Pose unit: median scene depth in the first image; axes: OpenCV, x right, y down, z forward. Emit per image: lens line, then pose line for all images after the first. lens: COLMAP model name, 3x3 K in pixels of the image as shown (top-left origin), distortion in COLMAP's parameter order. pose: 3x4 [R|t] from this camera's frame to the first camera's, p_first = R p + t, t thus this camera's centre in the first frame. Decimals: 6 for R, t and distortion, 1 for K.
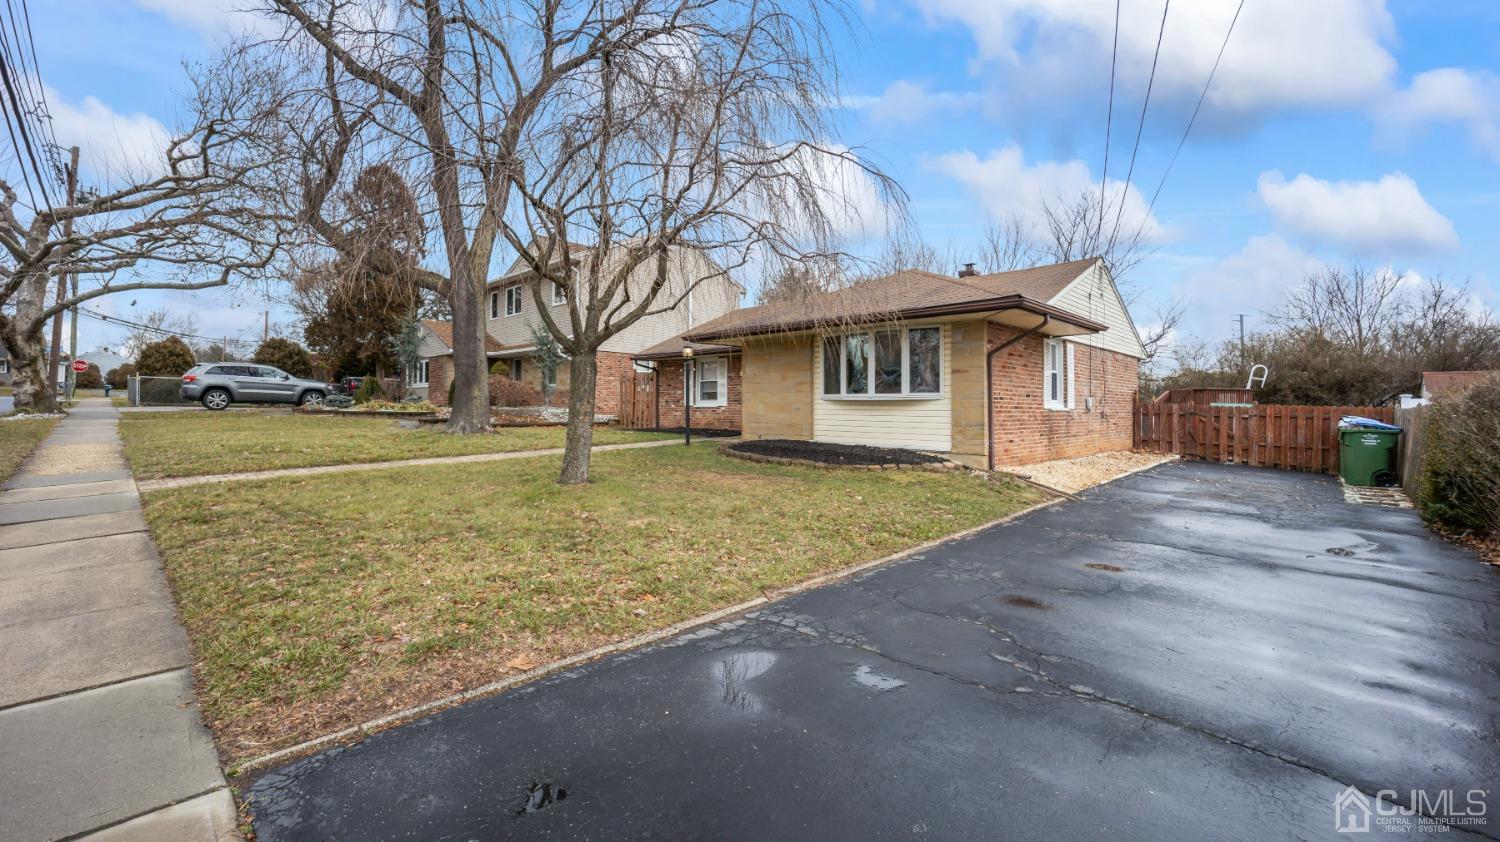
lens RADIAL K [[610.8, 0, 750.9], [0, 610.8, 412.6], [0, 0, 1]] dist [-0.003465, -0.000117]
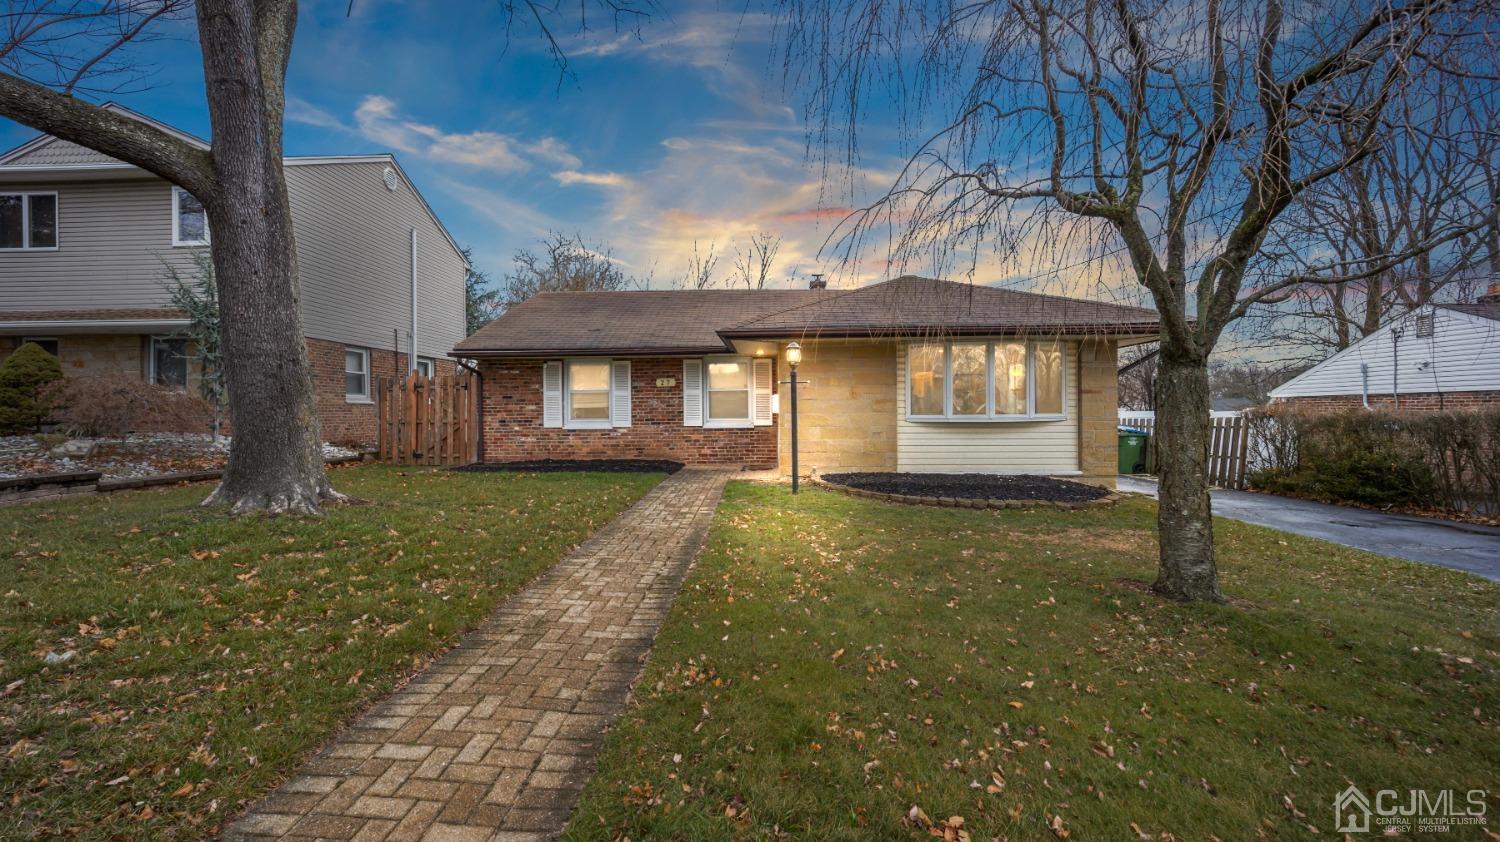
lens RADIAL K [[610.8, 0, 751.3], [0, 610.8, 421.4], [0, 0, 1]] dist [-0.003465, -0.000117]
pose [[0.754789, -0.021161, 0.655627, -0.405075], [0.017091, 0.999775, 0.012592, -0.024464], [-0.655745, 0.001701, 0.754980, 0.361680]]
